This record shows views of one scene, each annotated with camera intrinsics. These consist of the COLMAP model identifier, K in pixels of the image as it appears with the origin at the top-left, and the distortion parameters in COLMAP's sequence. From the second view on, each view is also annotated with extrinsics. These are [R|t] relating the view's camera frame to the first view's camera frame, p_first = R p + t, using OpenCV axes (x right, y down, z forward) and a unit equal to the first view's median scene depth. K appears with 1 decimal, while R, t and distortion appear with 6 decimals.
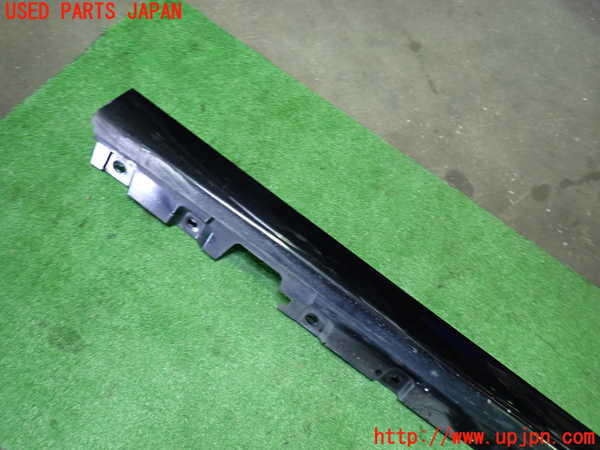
lens RADIAL K [[445.6, 0, 302.6], [0, 445.6, 228.7], [0, 0, 1]] dist [0.013043, -0.008576]
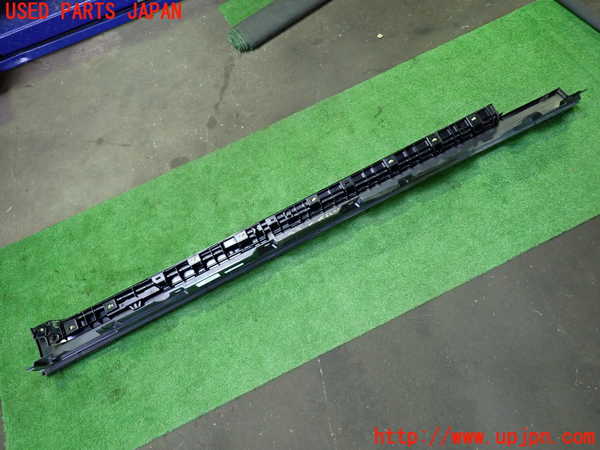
lens RADIAL K [[445.6, 0, 297.8], [0, 445.6, 227.1], [0, 0, 1]] dist [0.013043, -0.008576]
pose [[0.494457, -0.866120, 0.073136, 0.249800], [0.868550, 0.495593, -0.002976, 0.440529], [-0.033668, 0.064994, 0.997318, -0.735021]]
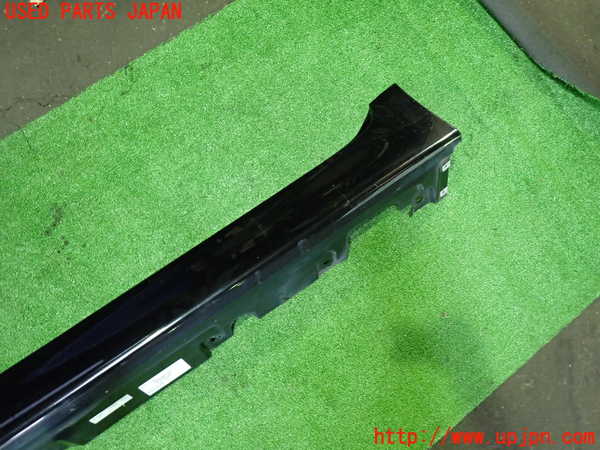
lens RADIAL K [[433.1, 0, 298.9], [0, 433.1, 226.4], [0, 0, 1]] dist [0.037319, 0.000143]
pose [[0.378792, -0.923201, -0.064930, 1.151621], [0.855323, 0.322418, 0.405548, 0.547439], [-0.353467, -0.209155, 0.911765, 0.178549]]
